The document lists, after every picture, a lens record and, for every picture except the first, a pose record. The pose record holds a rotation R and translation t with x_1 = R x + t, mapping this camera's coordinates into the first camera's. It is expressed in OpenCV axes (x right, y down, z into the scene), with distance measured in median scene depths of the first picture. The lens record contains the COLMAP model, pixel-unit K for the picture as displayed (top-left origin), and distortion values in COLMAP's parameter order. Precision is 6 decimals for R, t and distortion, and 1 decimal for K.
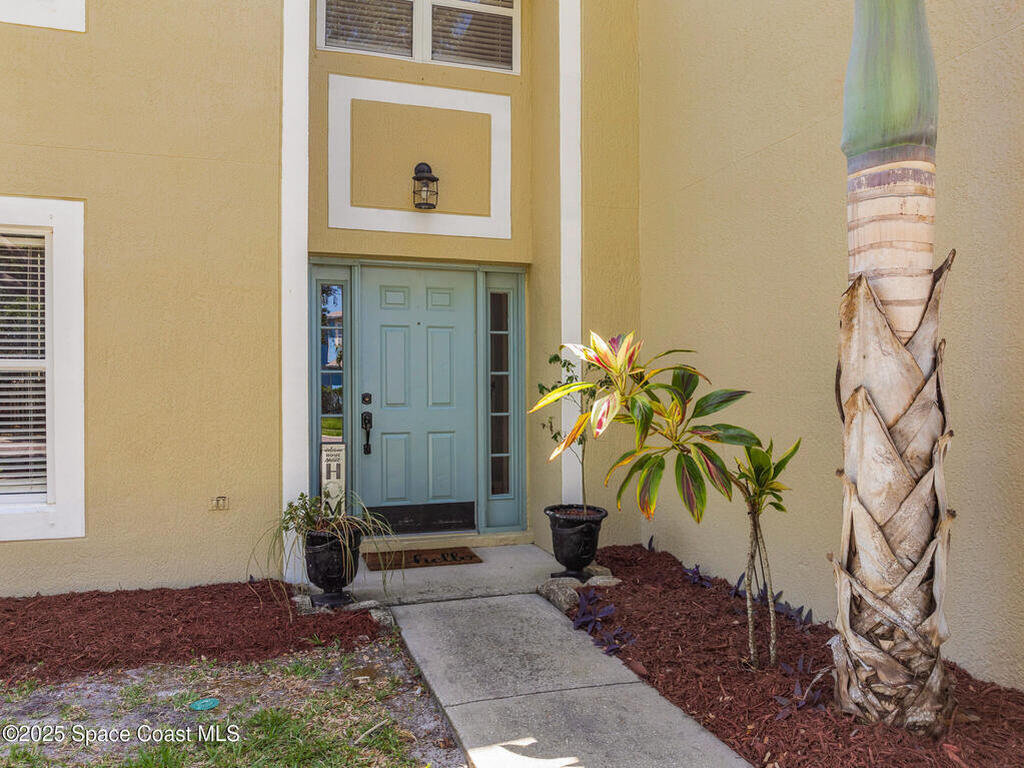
lens RADIAL K [[772.0, 0, 514.8], [0, 772.0, 388.6], [0, 0, 1]] dist [-0.039592, -0.003675]
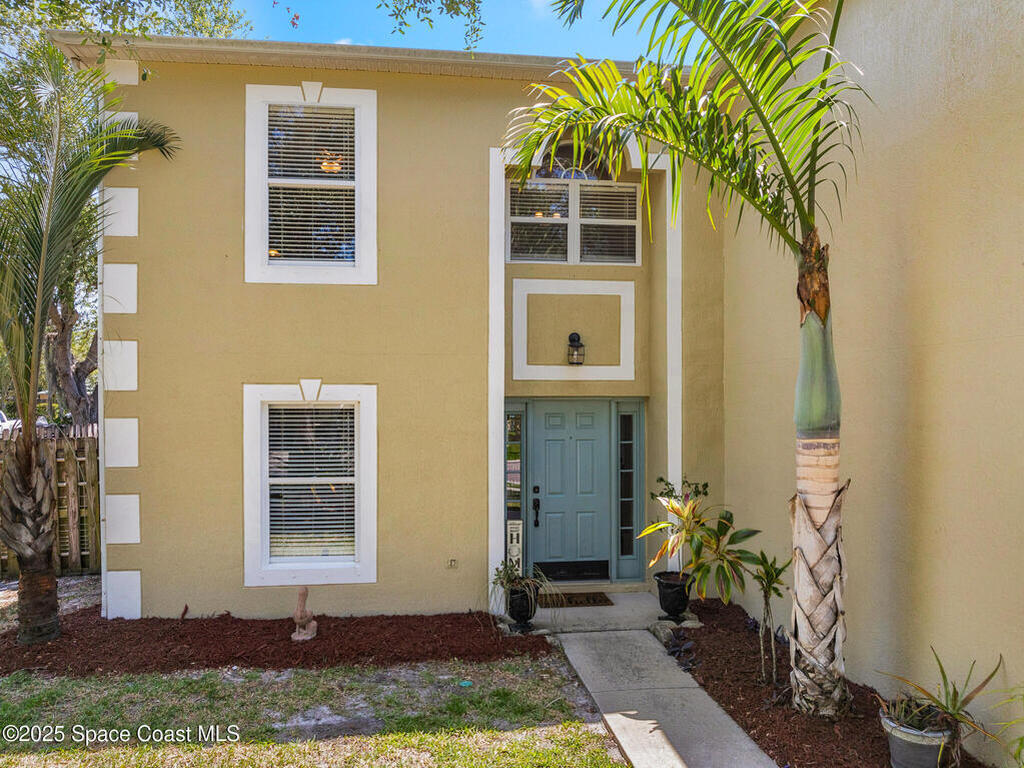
lens RADIAL K [[772.0, 0, 503.9], [0, 772.0, 383.4], [0, 0, 1]] dist [-0.039592, -0.003675]
pose [[0.981856, 0.001244, -0.189622, 0.049888], [-0.004509, 0.999849, -0.016789, -0.283568], [0.189573, 0.017340, 0.981714, -0.817313]]
